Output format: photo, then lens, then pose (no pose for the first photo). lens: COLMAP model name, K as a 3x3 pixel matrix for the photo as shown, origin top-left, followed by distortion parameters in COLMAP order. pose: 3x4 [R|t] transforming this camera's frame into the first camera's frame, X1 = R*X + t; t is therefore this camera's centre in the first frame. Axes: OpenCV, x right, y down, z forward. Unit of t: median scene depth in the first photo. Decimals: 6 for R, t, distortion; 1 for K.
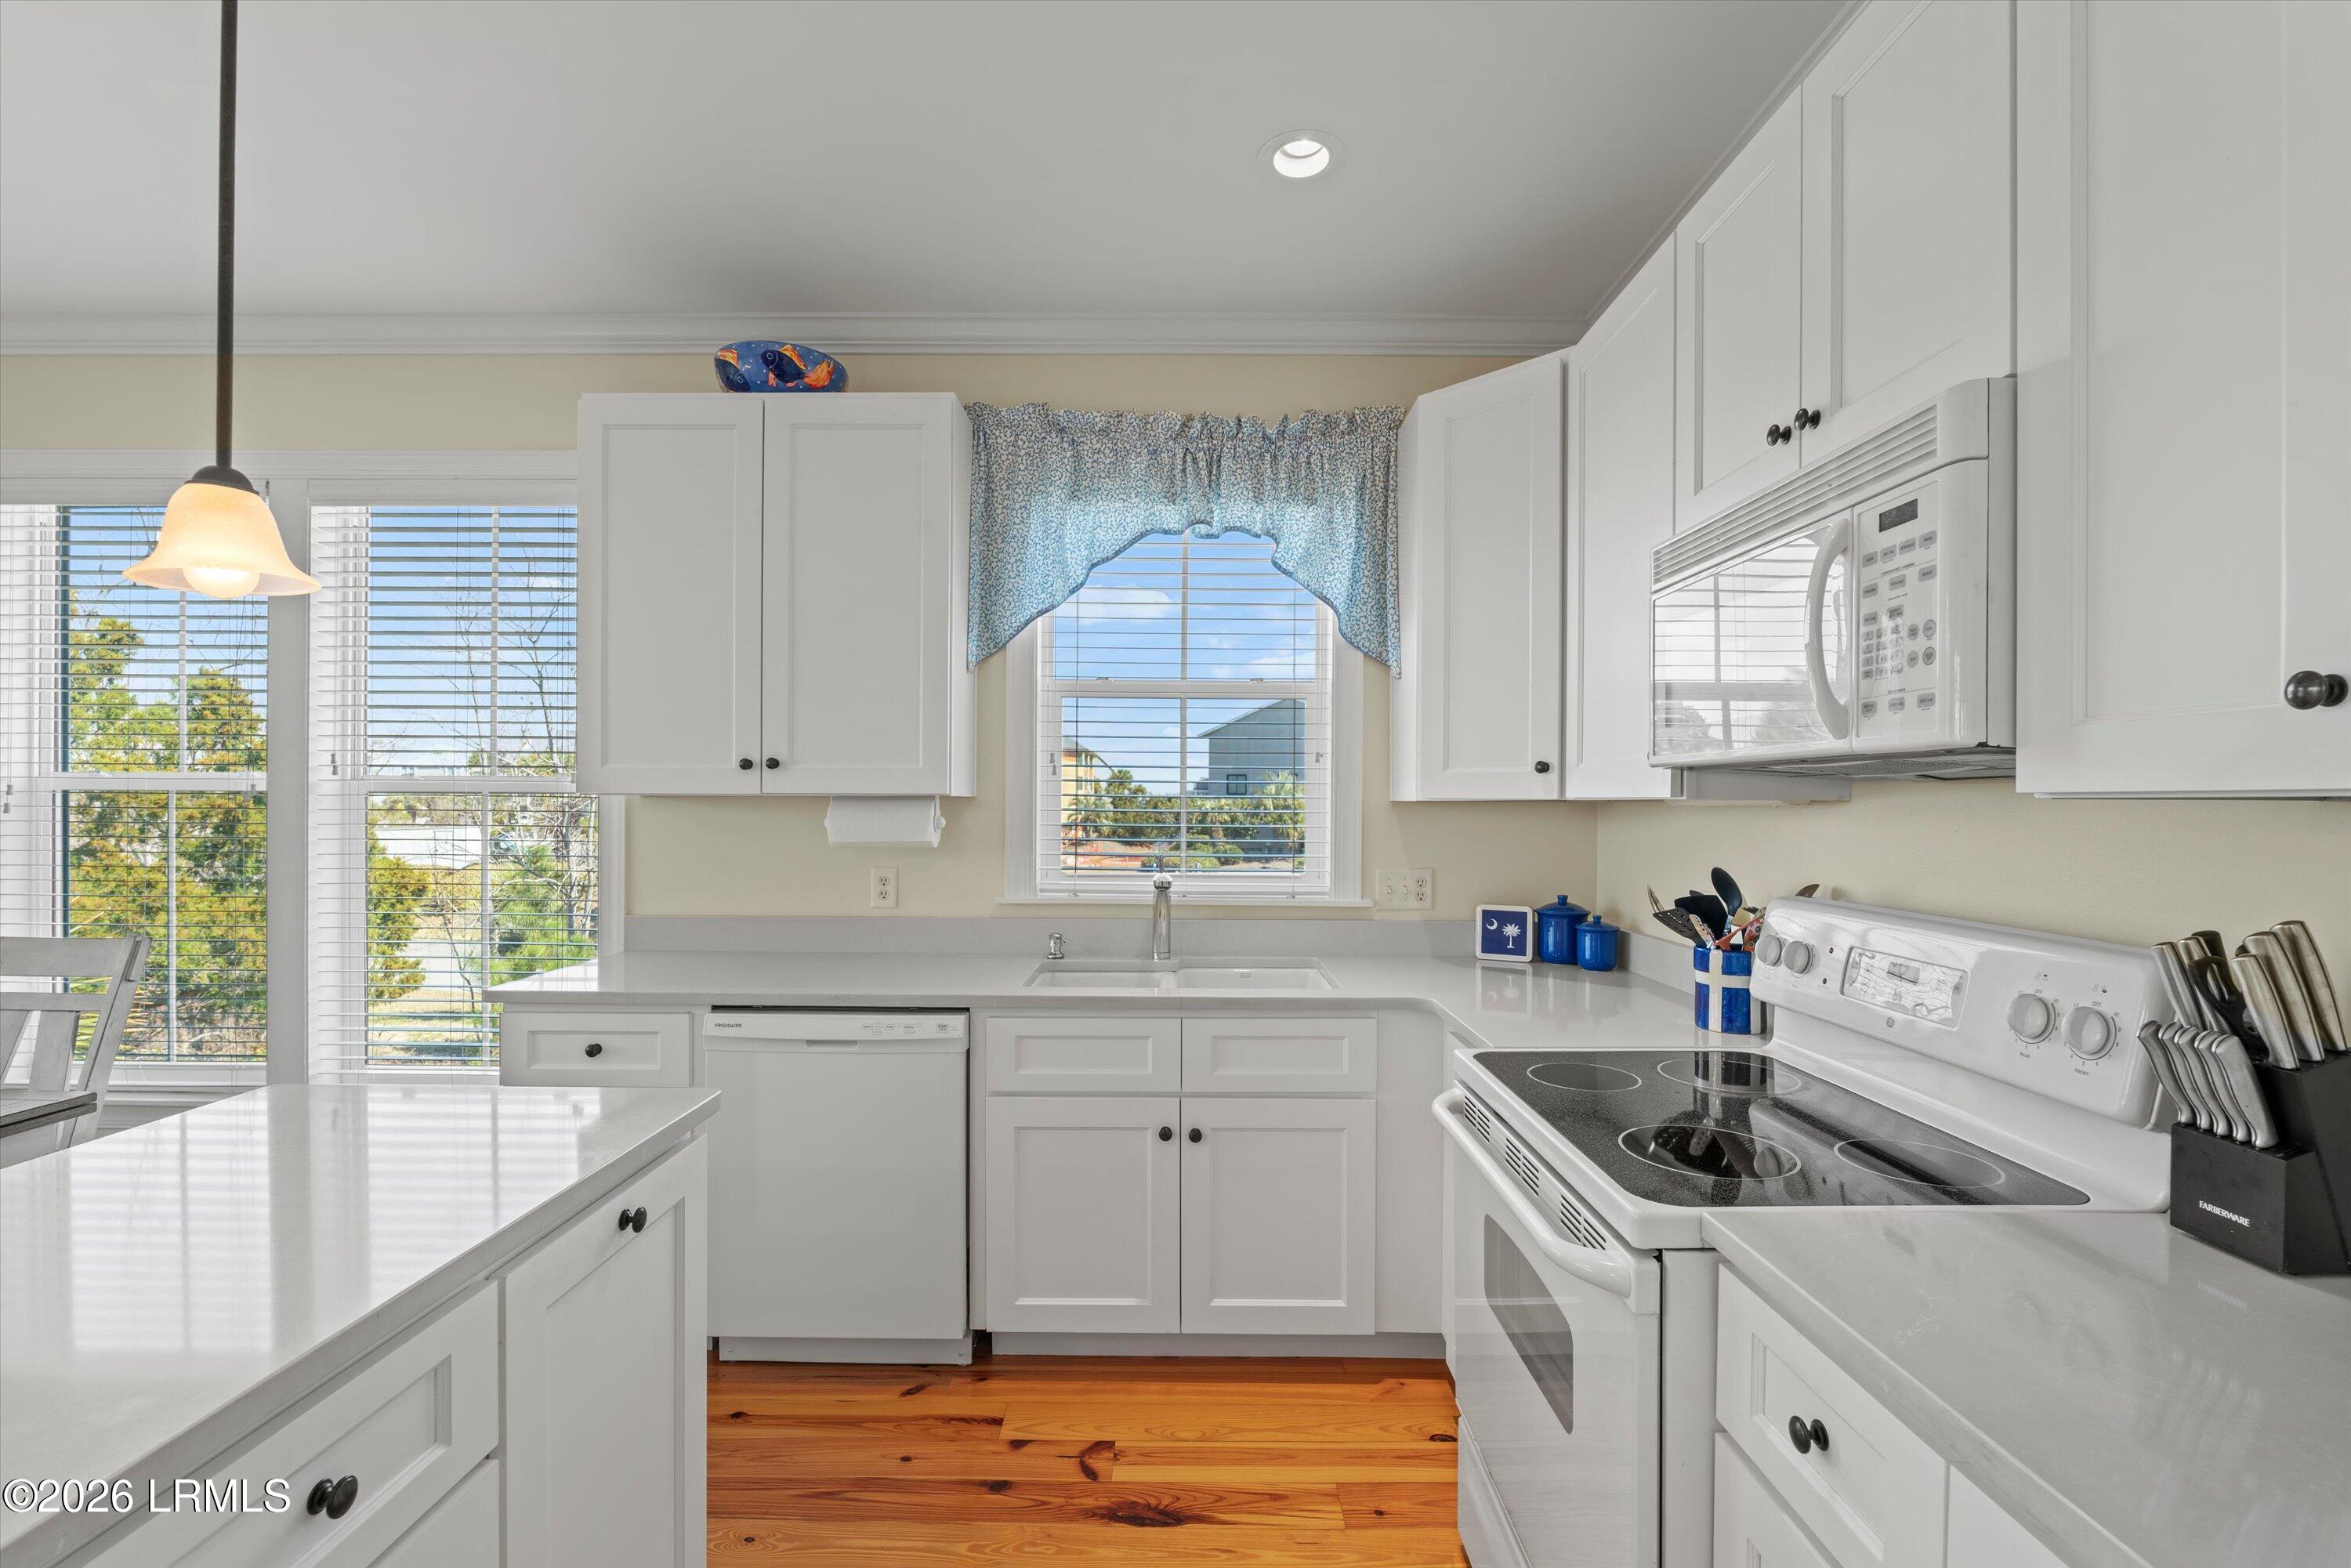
lens RADIAL K [[1017.7, 0, 1176.7], [0, 1017.7, 793.7], [0, 0, 1]] dist [-0.009805, 0.000372]
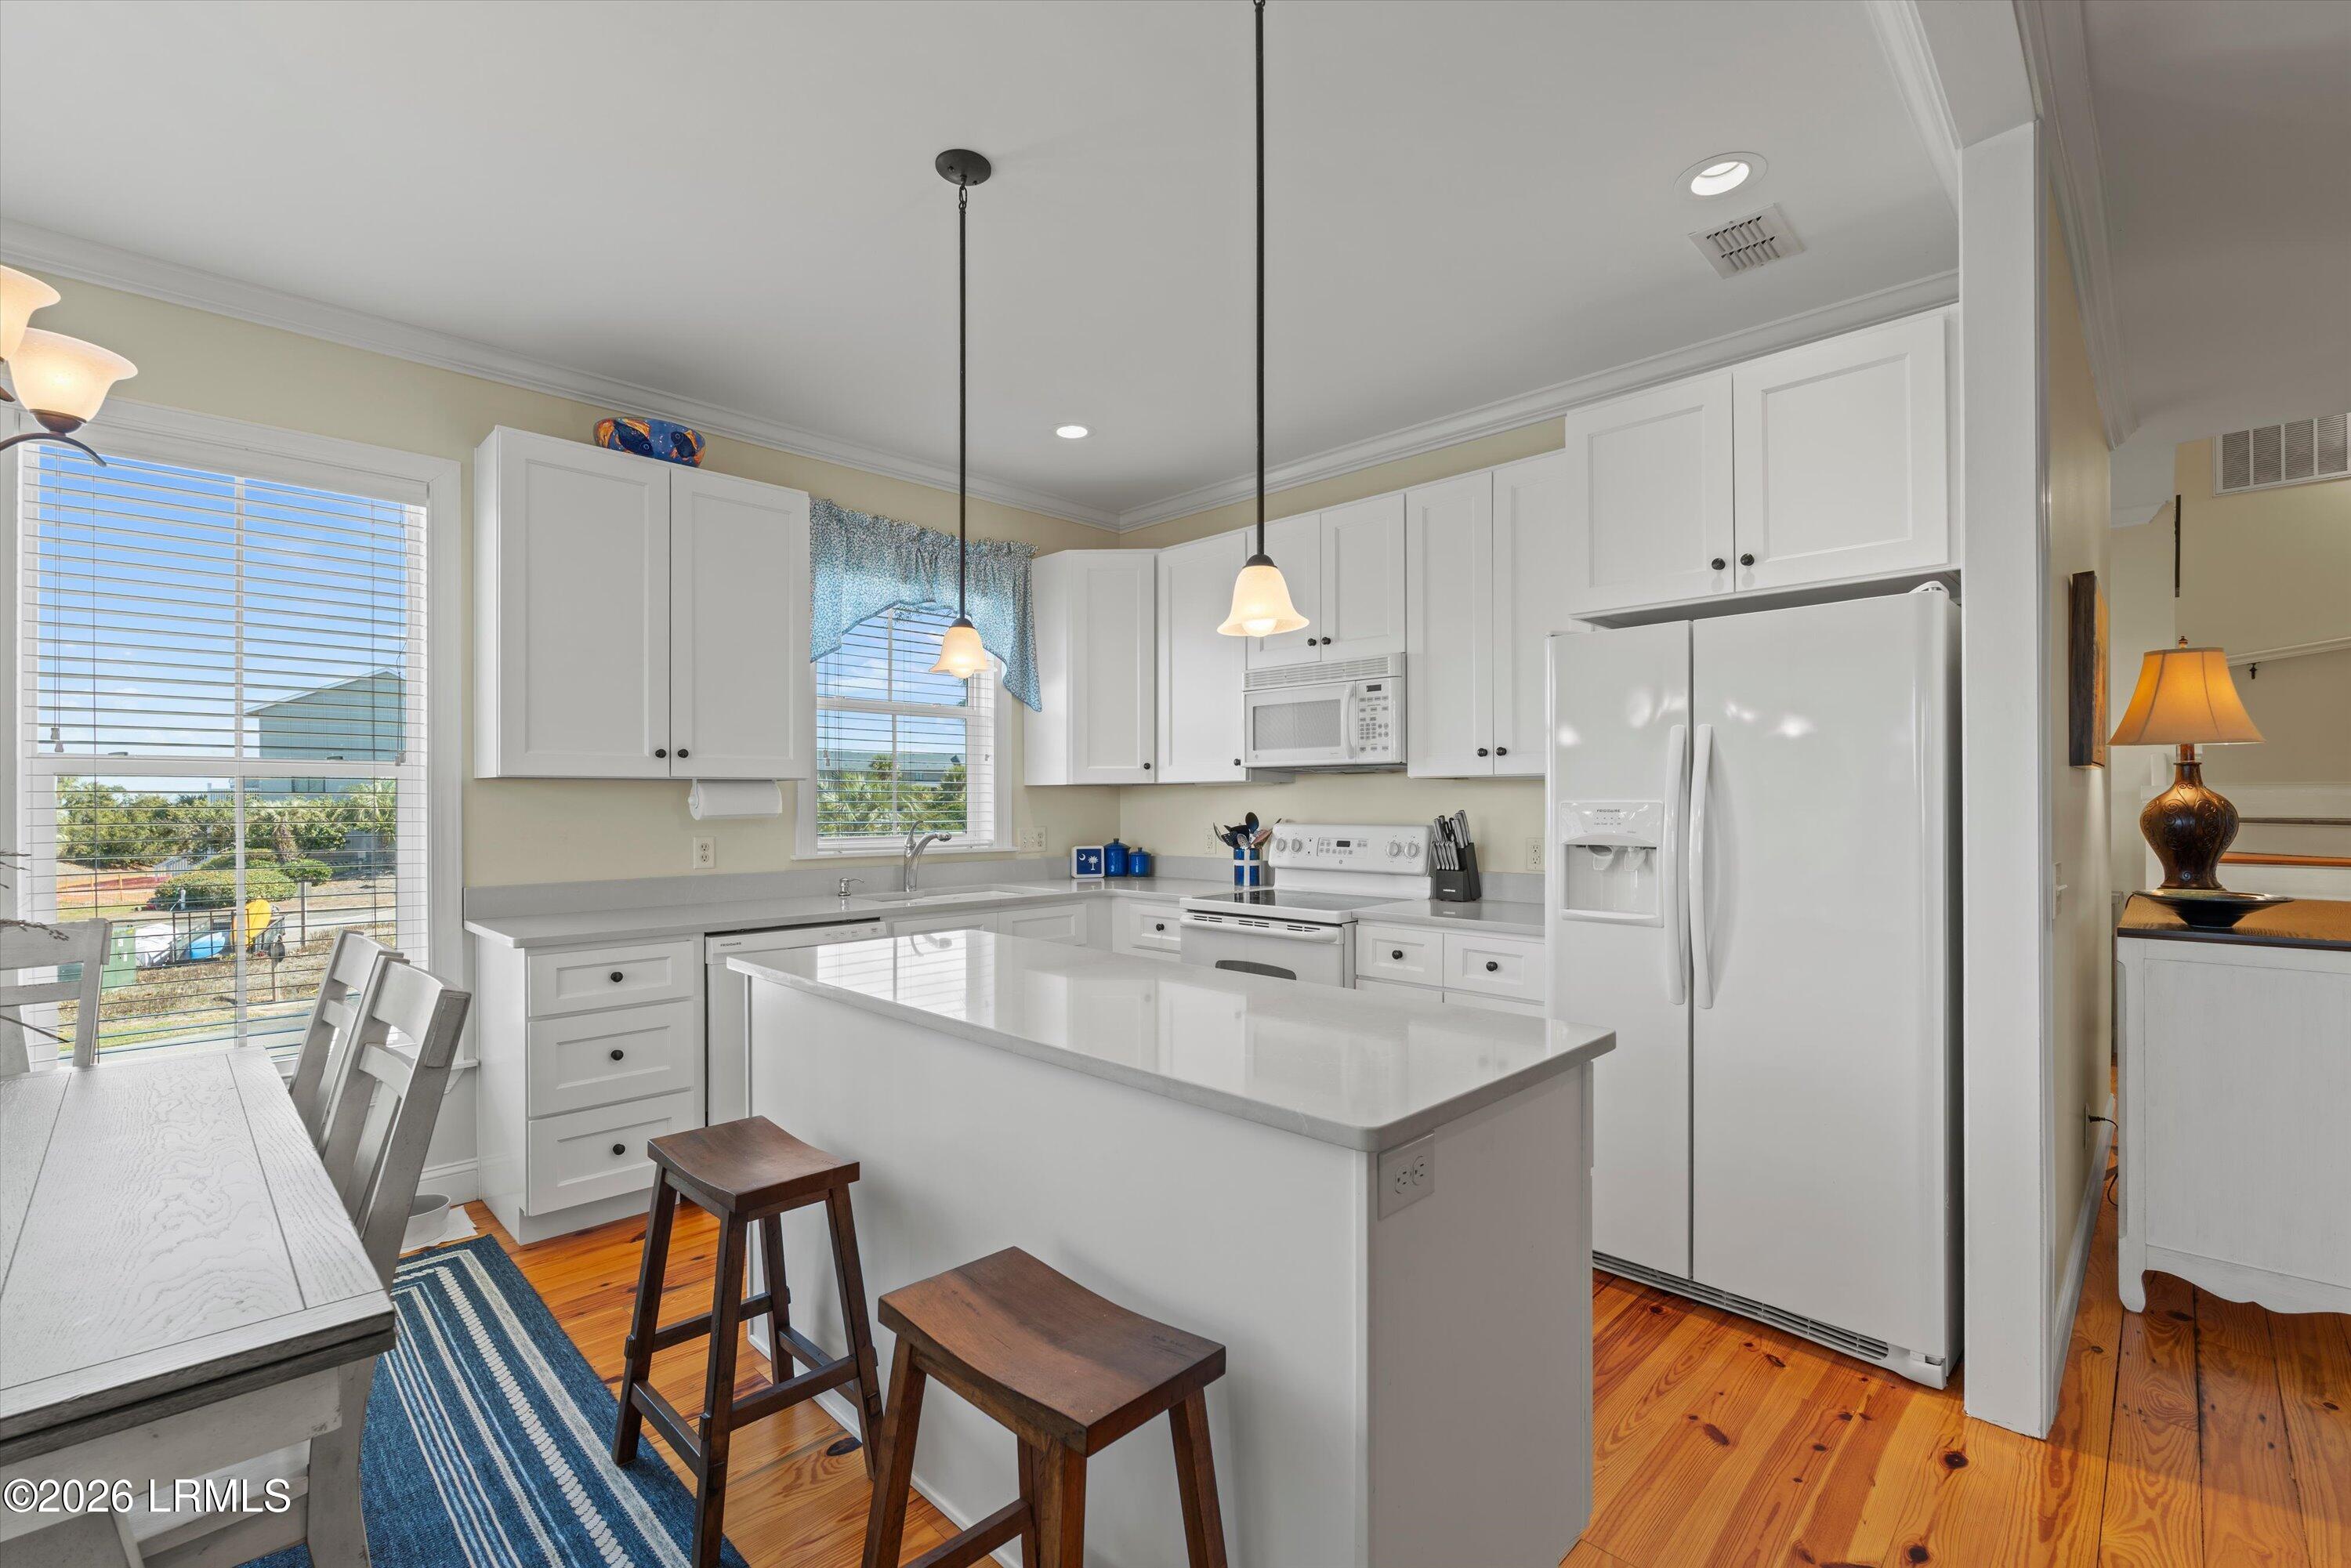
lens RADIAL K [[1040.5, 0, 1142.6], [0, 1040.5, 798.4], [0, 0, 1]] dist [0.021435, 0.000037]
pose [[0.723481, -0.004718, 0.690329, -0.880749], [0.001358, 0.999984, 0.005412, 0.020755], [-0.690343, -0.002978, 0.723476, -0.362921]]
